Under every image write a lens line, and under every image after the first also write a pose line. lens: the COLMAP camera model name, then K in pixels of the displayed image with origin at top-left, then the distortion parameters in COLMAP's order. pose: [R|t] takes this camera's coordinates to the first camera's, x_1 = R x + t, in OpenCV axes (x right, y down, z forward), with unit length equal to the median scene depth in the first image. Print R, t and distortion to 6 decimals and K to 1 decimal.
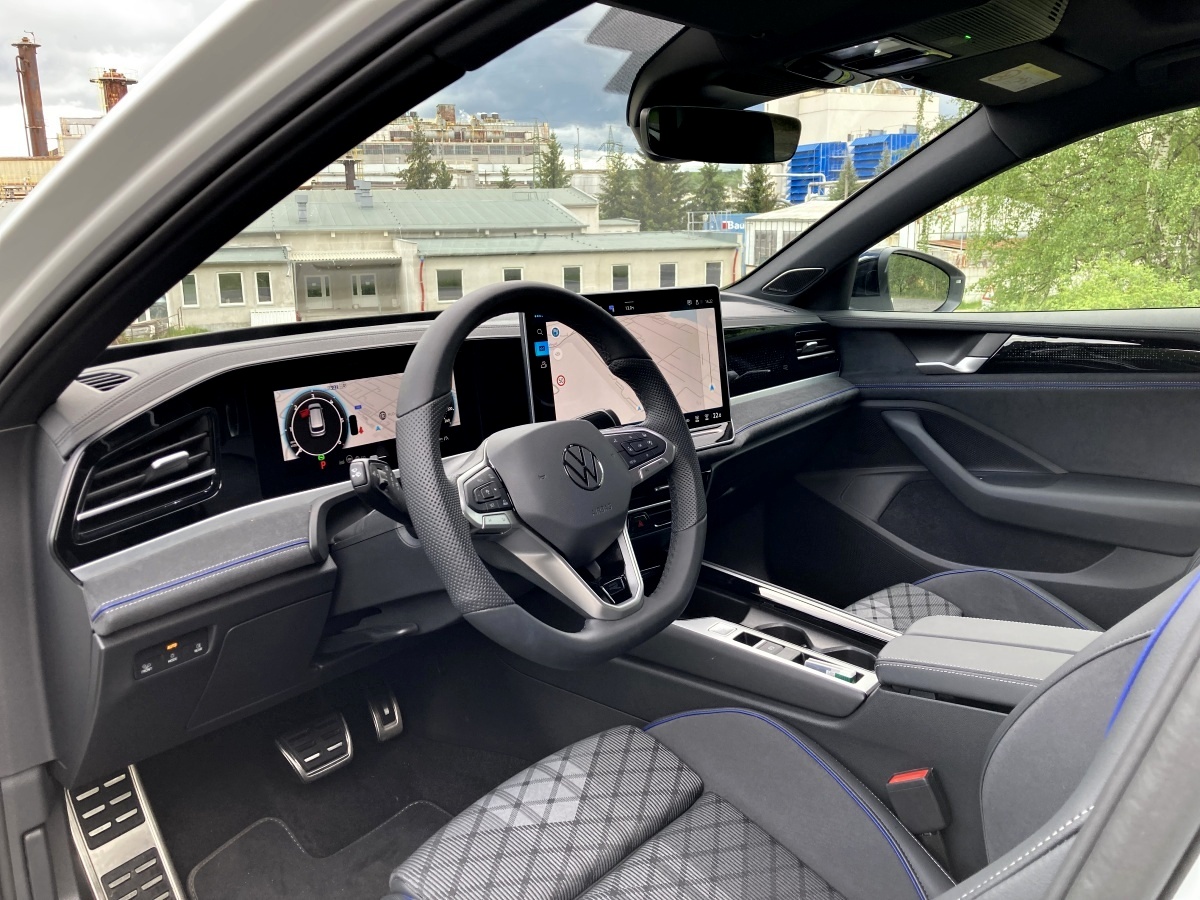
lens RADIAL K [[968.7, 0, 600.0], [0, 968.7, 450.0], [0, 0, 1]] dist [0.085892, -0.110441]
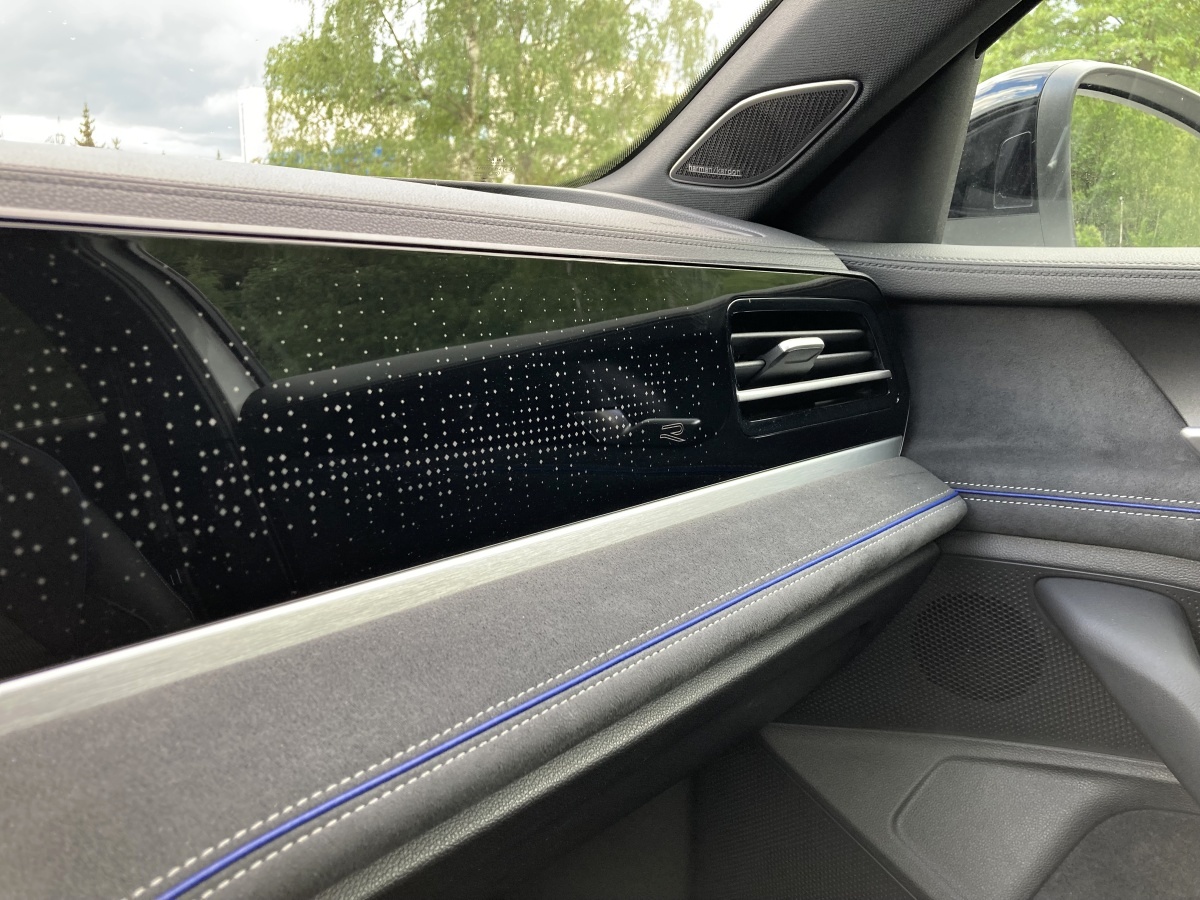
lens RADIAL K [[972.5, 0, 607.2], [0, 972.5, 462.9], [0, 0, 1]] dist [0.093914, -0.118069]
pose [[0.996124, 0.038963, -0.078859, 0.349978], [-0.039112, 0.999235, -0.000349, -0.137298], [0.078785, 0.003432, 0.996886, 1.346052]]
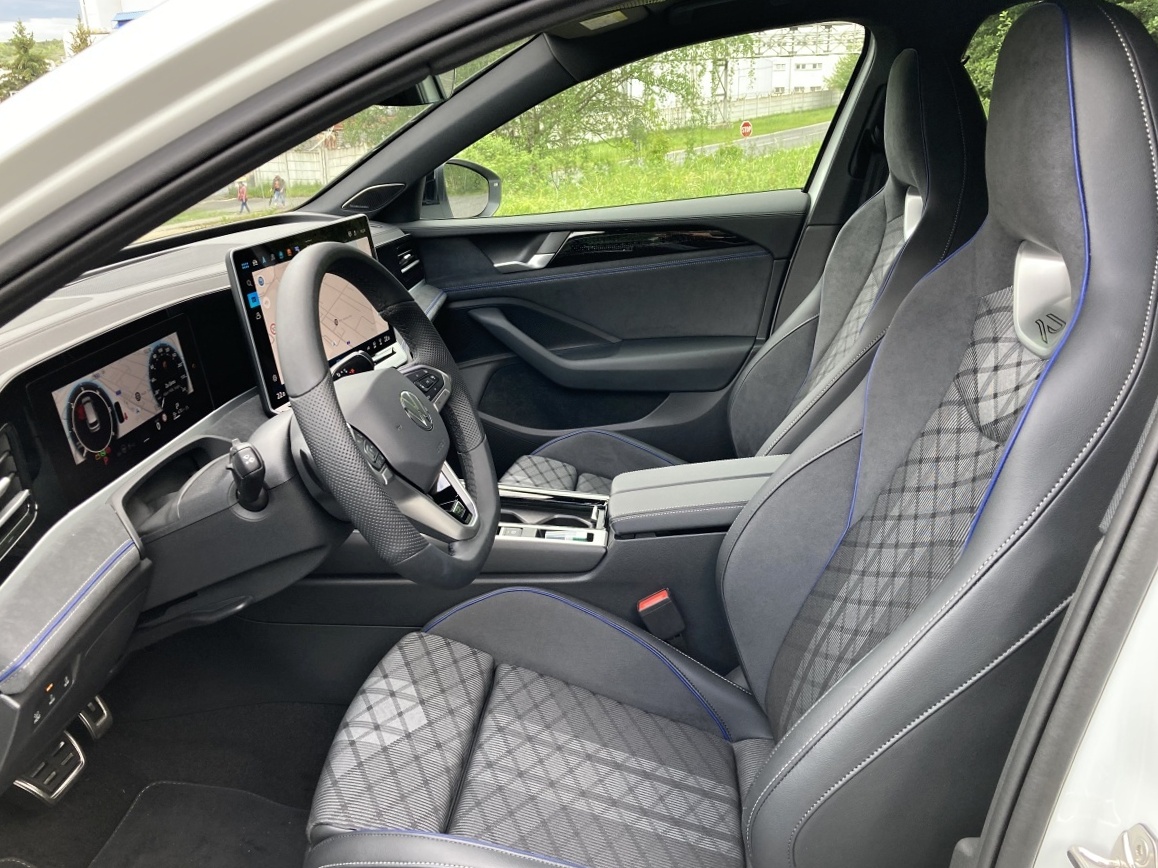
lens RADIAL K [[934.8, 0, 579.0], [0, 934.8, 434.0], [0, 0, 1]] dist [0.085892, -0.110441]
pose [[0.855506, -0.200050, 0.477586, -0.285328], [0.152245, 0.978765, 0.137264, -0.057013], [-0.494904, -0.044720, 0.867796, -0.004831]]
